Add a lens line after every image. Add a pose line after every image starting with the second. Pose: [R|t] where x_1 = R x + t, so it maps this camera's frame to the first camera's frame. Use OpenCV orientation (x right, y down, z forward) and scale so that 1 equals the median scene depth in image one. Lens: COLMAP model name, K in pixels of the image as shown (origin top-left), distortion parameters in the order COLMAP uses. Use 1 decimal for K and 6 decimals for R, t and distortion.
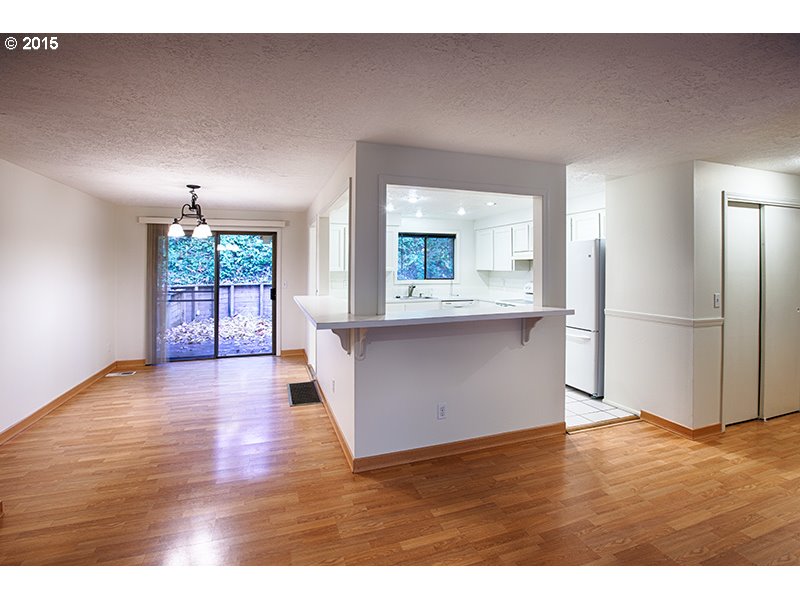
lens RADIAL K [[372.3, 0, 398.6], [0, 372.3, 261.1], [0, 0, 1]] dist [-0.049568, 0.012080]
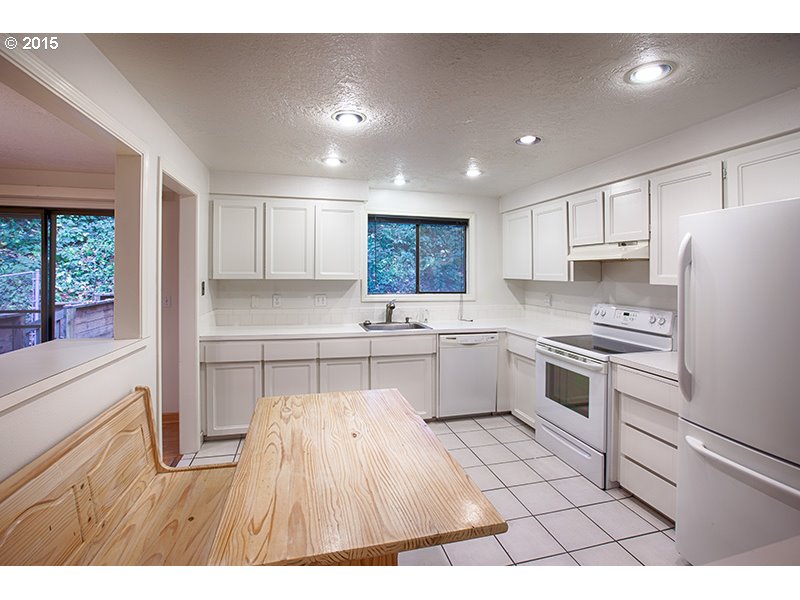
lens RADIAL K [[372.3, 0, 400.0], [0, 372.3, 254.5], [0, 0, 1]] dist [-0.049568, 0.012080]
pose [[0.996725, 0.007317, -0.080537, 0.101381], [-0.009791, 0.999491, -0.030367, 0.005344], [0.080273, 0.031056, 0.996289, 0.430069]]
